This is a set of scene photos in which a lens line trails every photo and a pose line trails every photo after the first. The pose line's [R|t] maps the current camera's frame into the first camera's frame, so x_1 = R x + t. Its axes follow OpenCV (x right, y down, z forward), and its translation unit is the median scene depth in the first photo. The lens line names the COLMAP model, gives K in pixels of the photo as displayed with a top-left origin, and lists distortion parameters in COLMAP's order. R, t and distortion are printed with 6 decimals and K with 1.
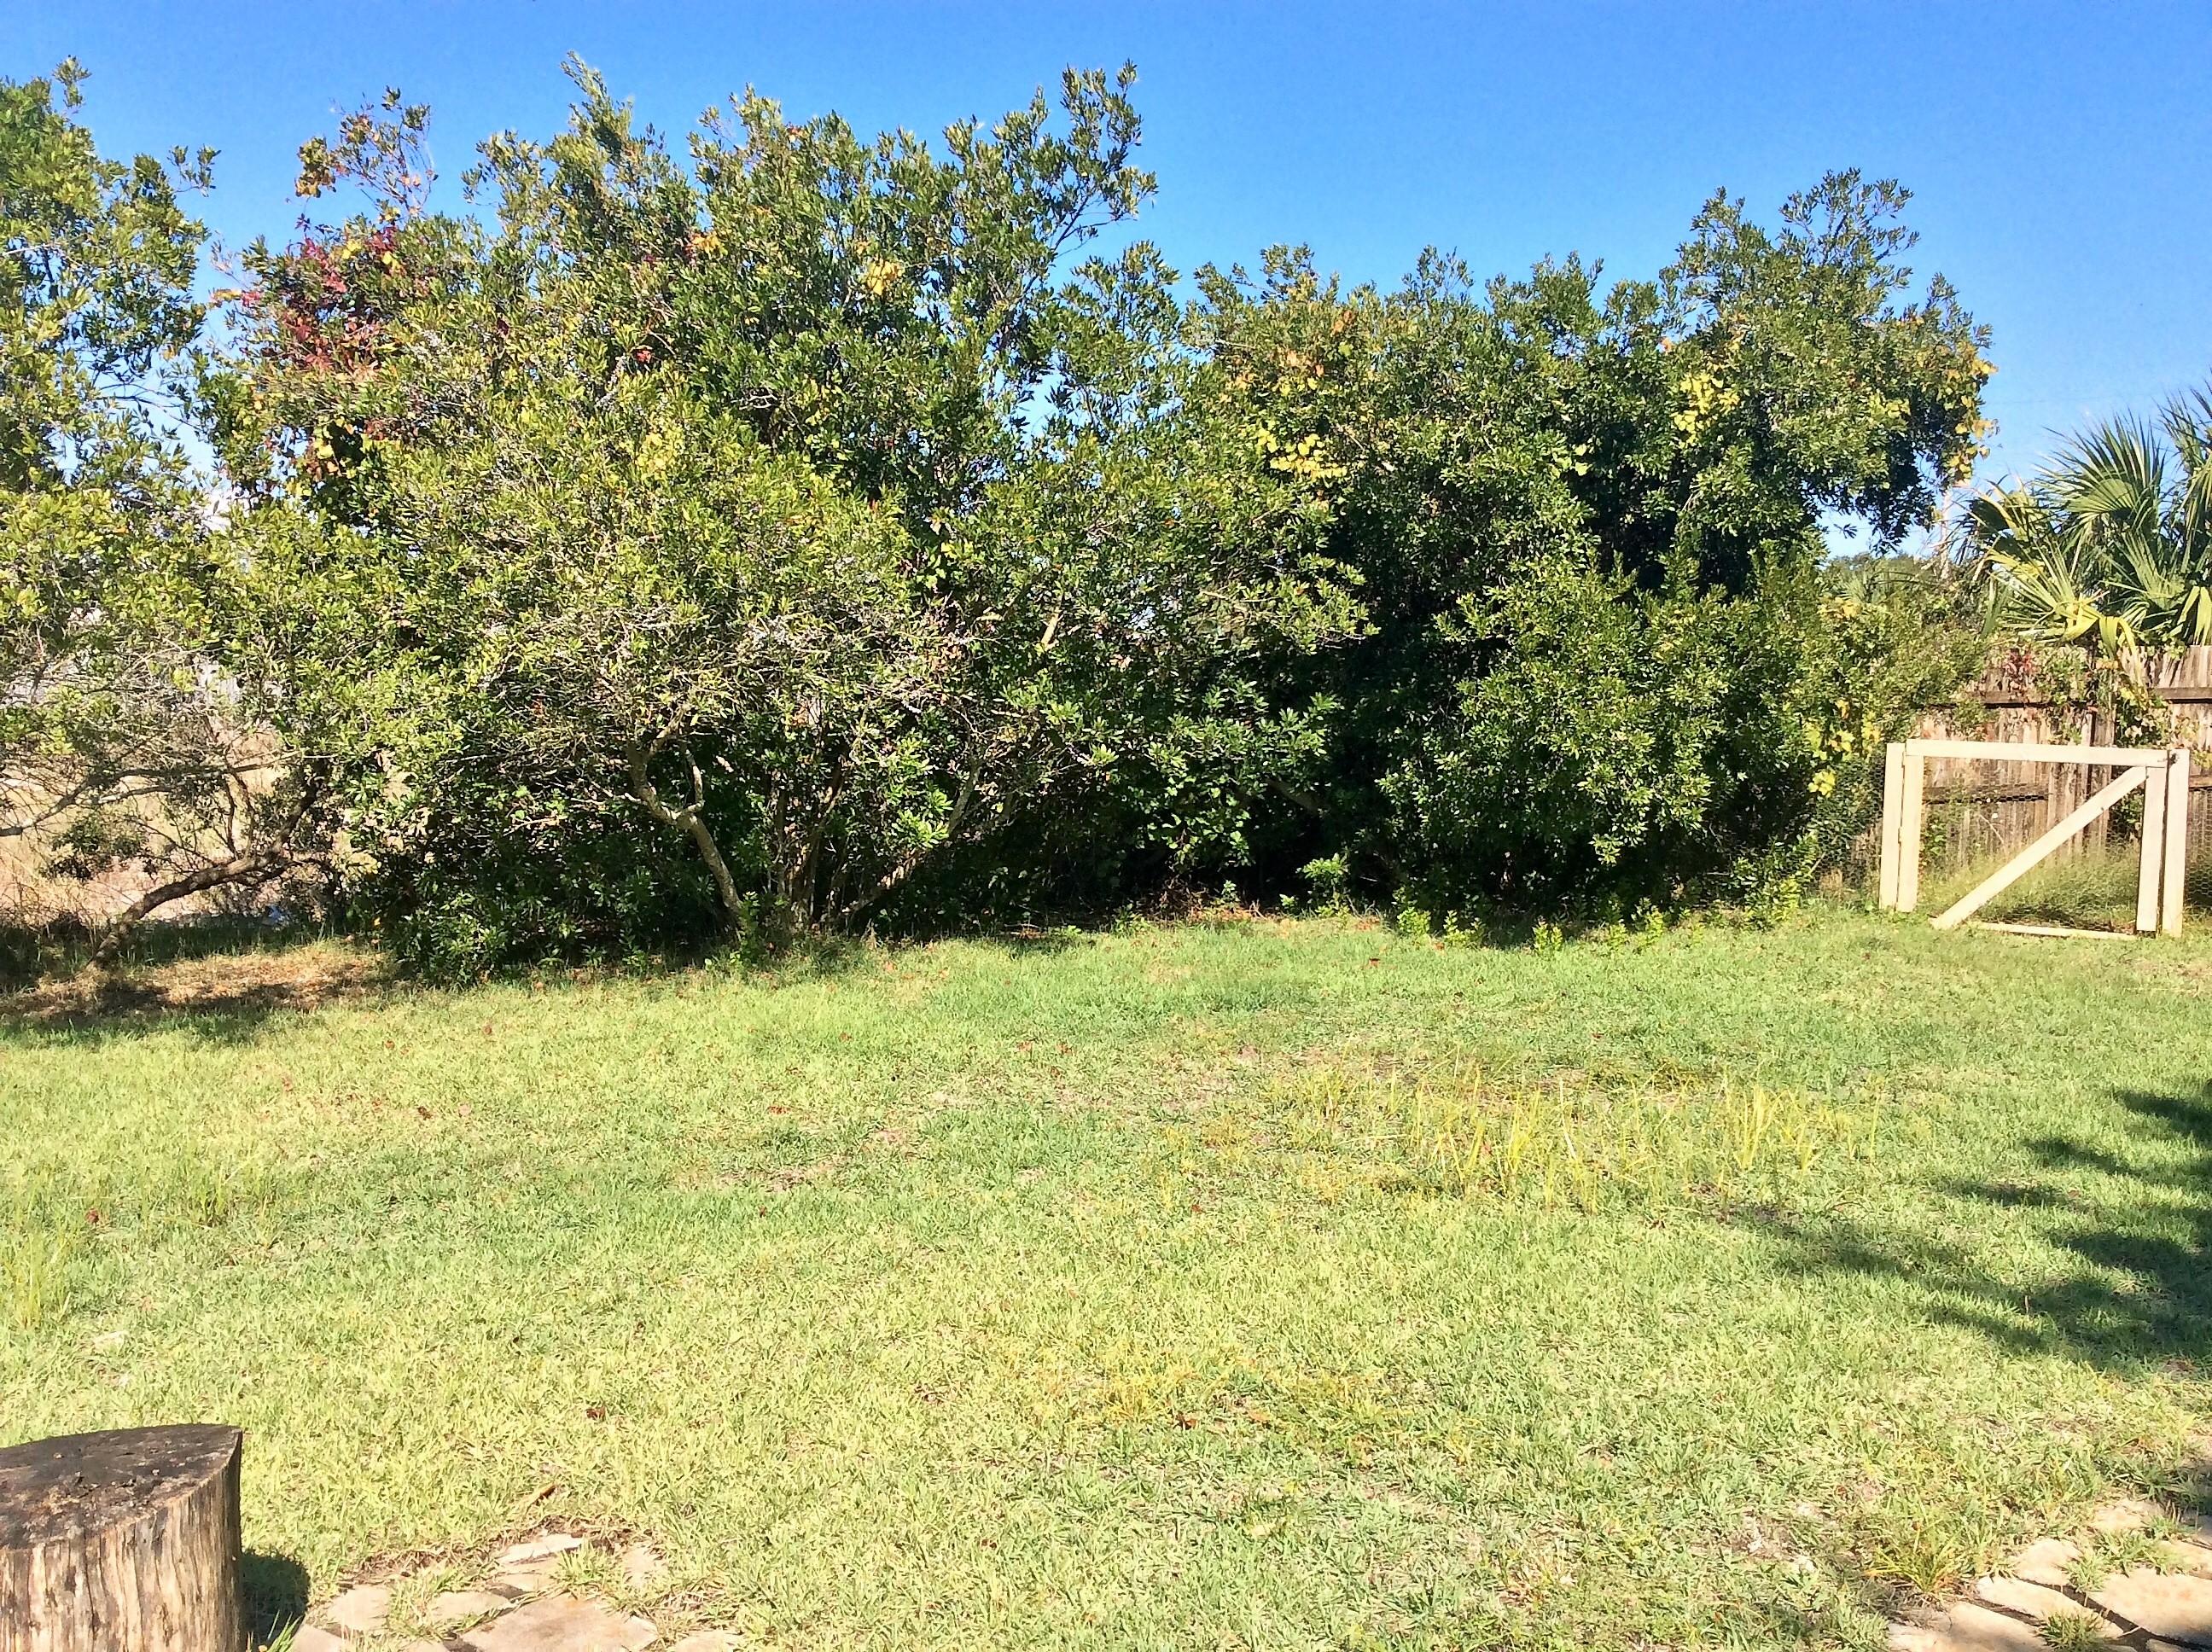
lens RADIAL K [[2064.8, 0, 1109.9], [0, 2064.8, 822.9], [0, 0, 1]] dist [-0.002941, 0.000000]
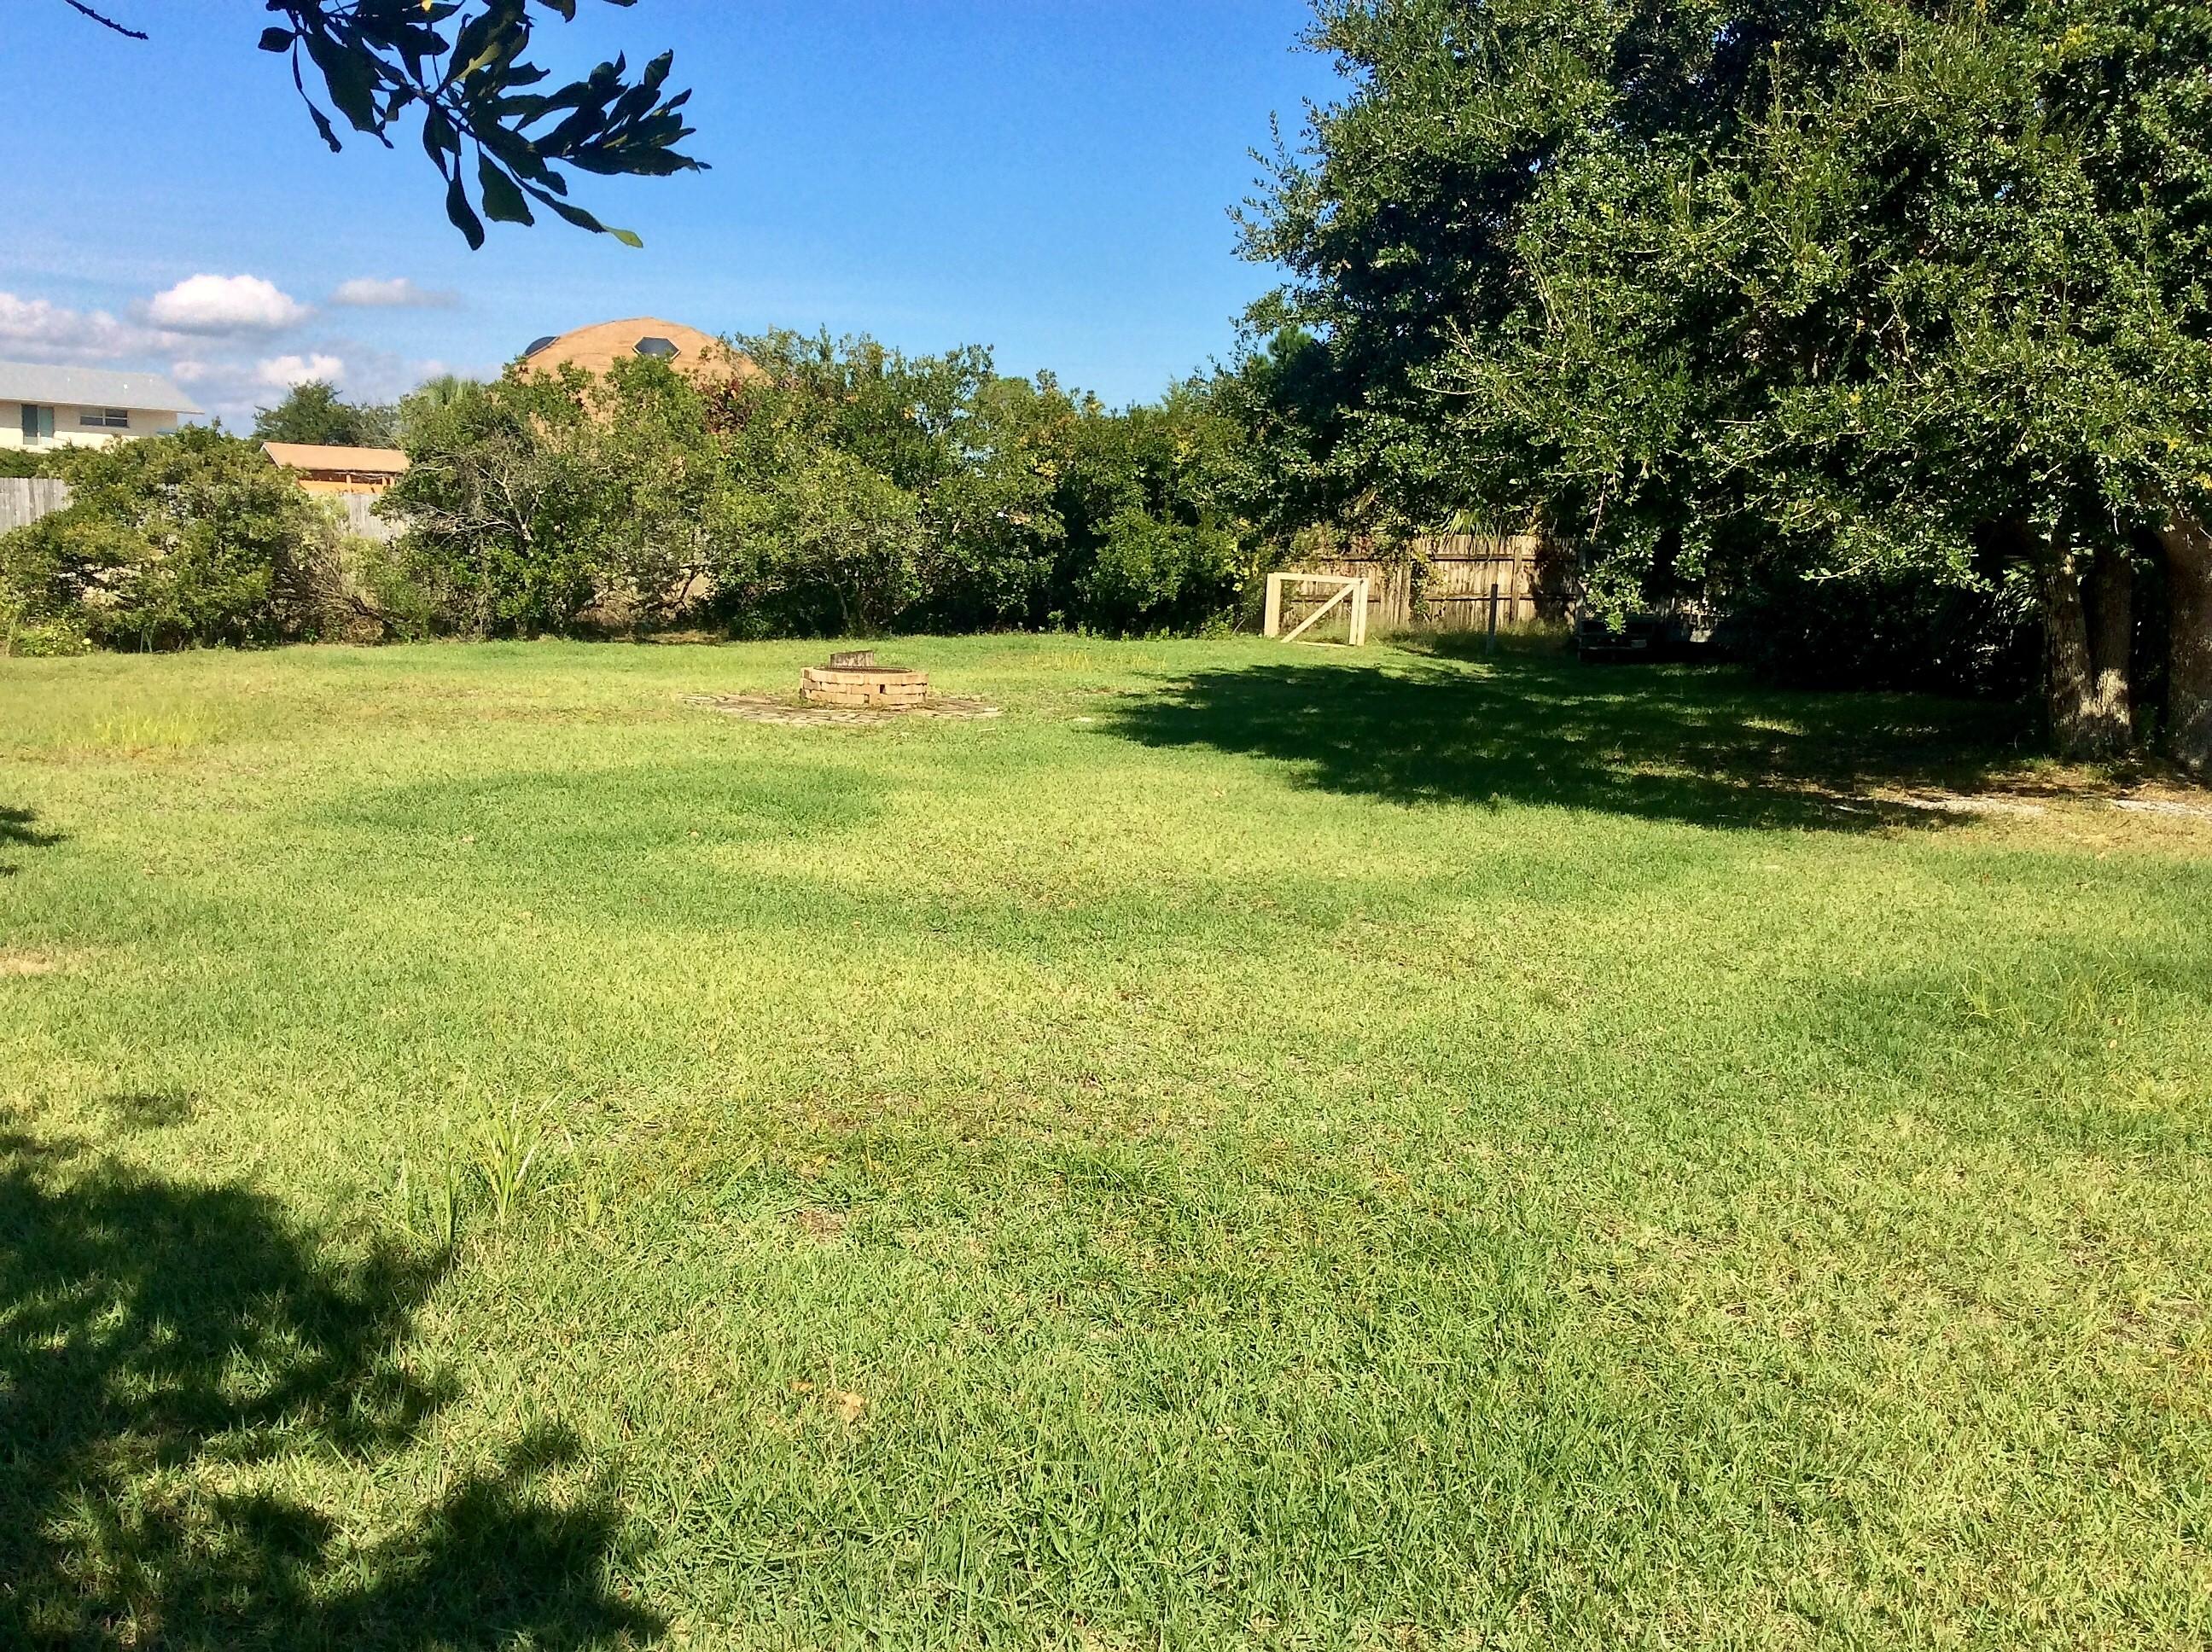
lens RADIAL K [[2064.8, 0, 1040.2], [0, 2064.8, 850.1], [0, 0, 1]] dist [-0.002941, 0.000000]
pose [[0.998599, 0.018423, 0.049612, -0.048490], [-0.023165, 0.995038, 0.096762, 0.076372], [-0.047583, -0.097776, 0.994070, -1.934233]]
